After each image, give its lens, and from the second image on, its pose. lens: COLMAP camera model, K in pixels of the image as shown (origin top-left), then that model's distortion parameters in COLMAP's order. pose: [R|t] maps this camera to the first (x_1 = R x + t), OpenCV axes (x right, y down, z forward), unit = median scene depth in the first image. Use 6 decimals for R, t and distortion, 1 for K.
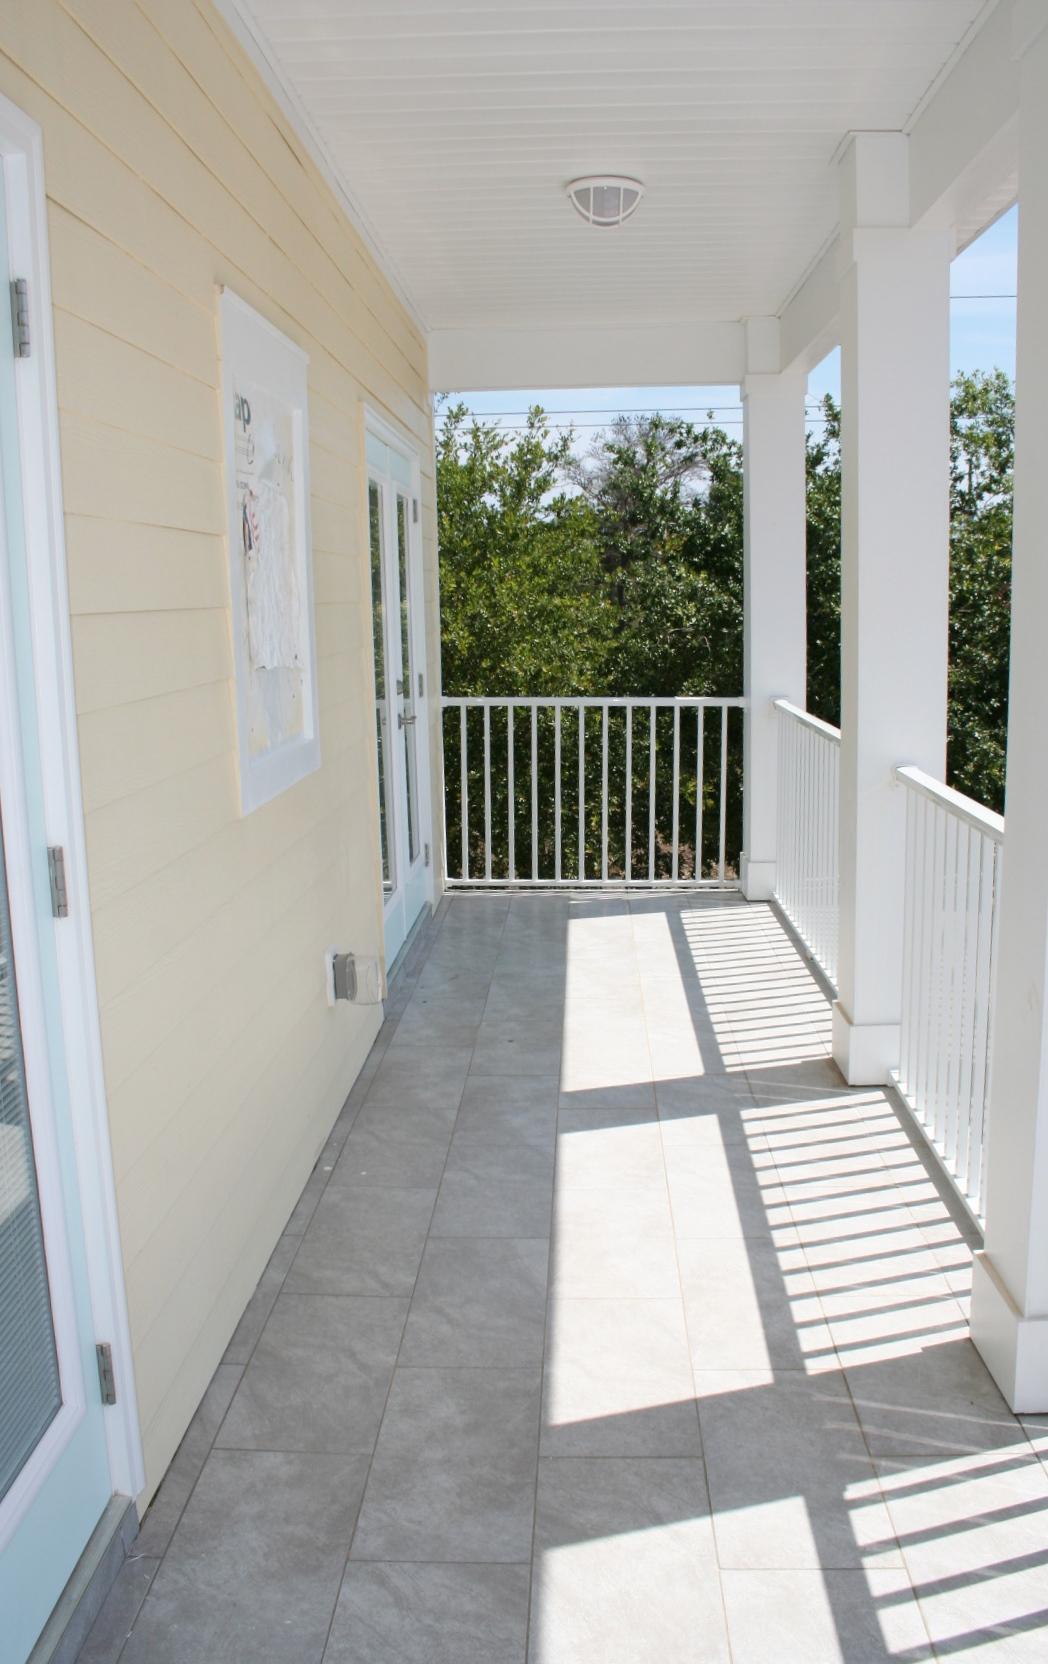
lens RADIAL K [[1460.2, 0, 528.3], [0, 1460.2, 828.4], [0, 0, 1]] dist [-0.058967, 0.001849]
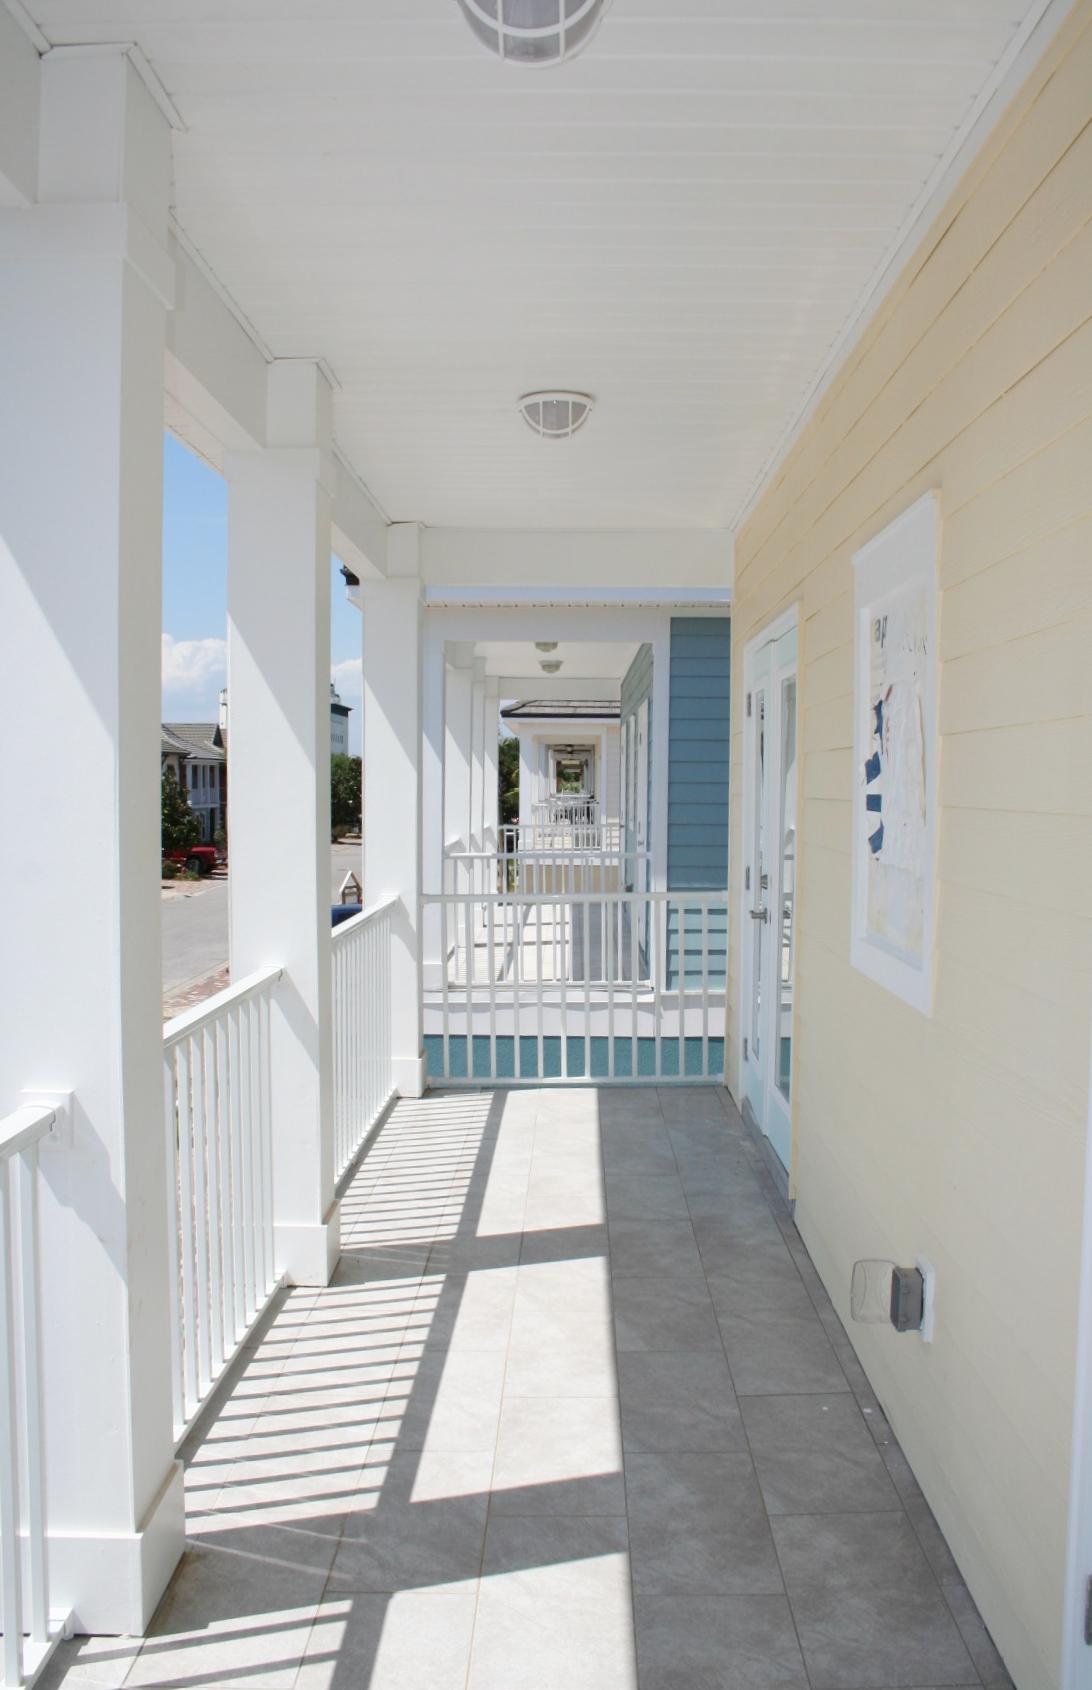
lens RADIAL K [[1461.5, 0, 546.6], [0, 1461.5, 845.4], [0, 0, 1]] dist [-0.101500, 0.032204]
pose [[-0.999724, 0.016342, -0.016860, 0.076906], [0.012640, 0.979691, 0.200113, -0.311385], [0.019788, 0.199844, -0.979628, 1.886802]]
